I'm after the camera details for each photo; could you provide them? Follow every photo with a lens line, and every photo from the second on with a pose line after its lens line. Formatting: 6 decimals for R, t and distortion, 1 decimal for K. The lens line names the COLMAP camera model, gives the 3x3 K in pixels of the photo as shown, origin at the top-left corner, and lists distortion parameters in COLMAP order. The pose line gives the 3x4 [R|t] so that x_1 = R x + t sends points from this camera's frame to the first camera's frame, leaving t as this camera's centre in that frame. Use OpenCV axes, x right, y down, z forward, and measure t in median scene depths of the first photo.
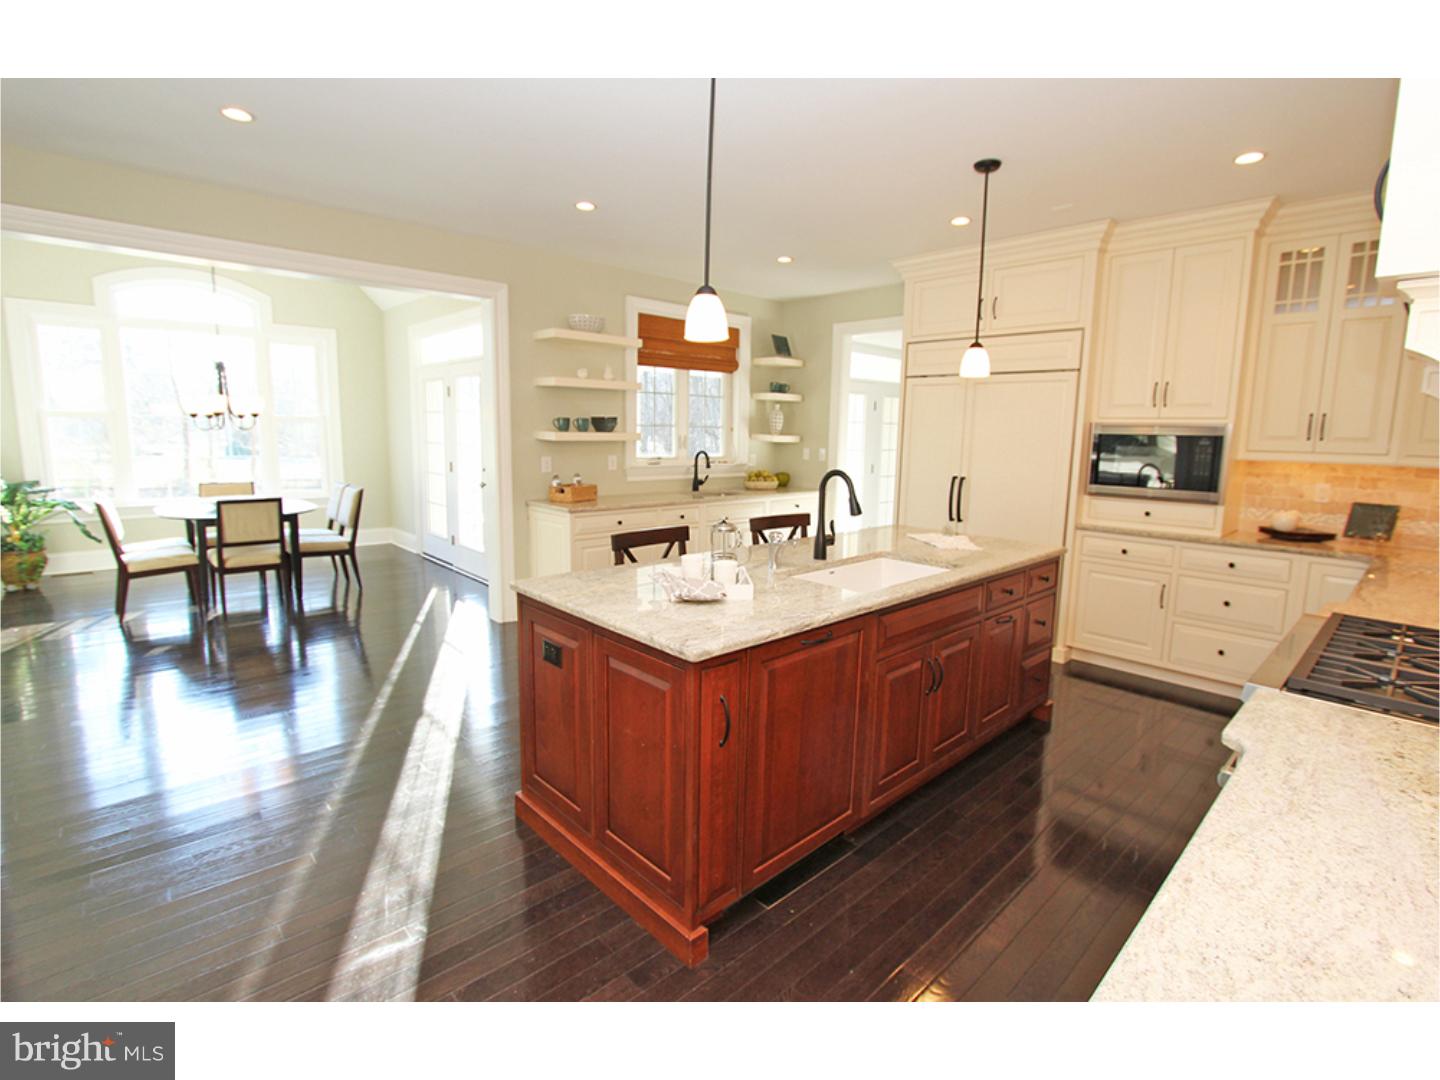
lens RADIAL K [[689.6, 0, 717.8], [0, 689.6, 522.9], [0, 0, 1]] dist [-0.000897, -0.000136]
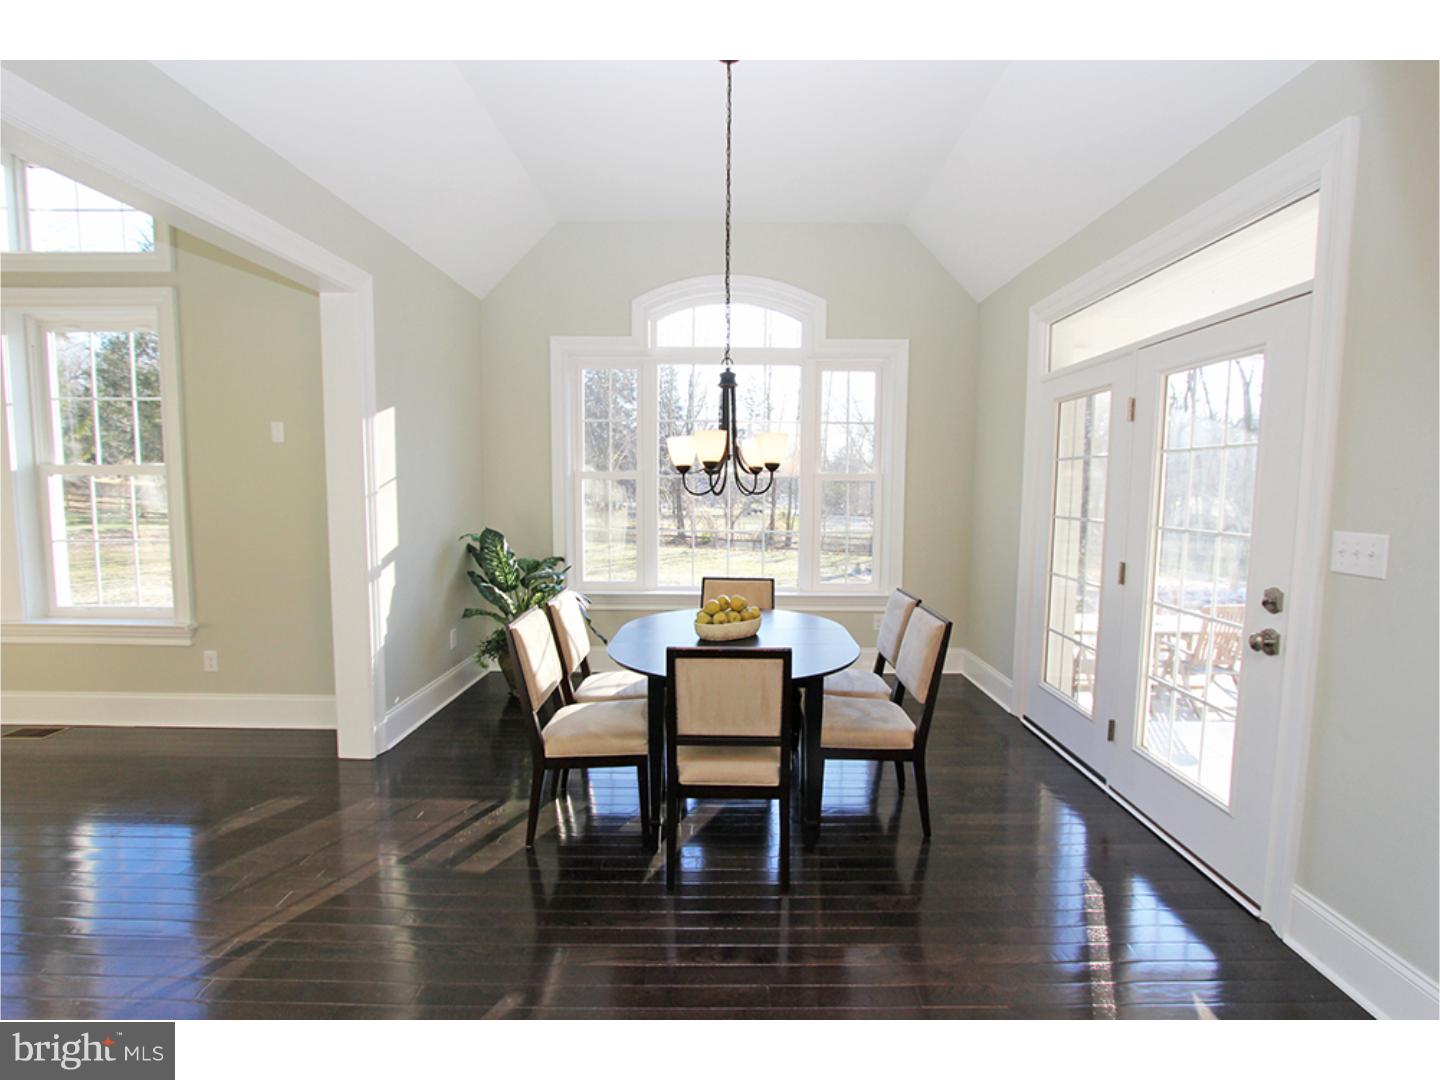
lens RADIAL K [[679.8, 0, 725.9], [0, 679.8, 540.6], [0, 0, 1]] dist [-0.002275, -0.000264]
pose [[0.742970, 0.047369, -0.667646, -0.324979], [-0.087816, 0.995769, -0.027075, -0.078764], [0.663539, 0.078745, 0.743986, 0.556079]]
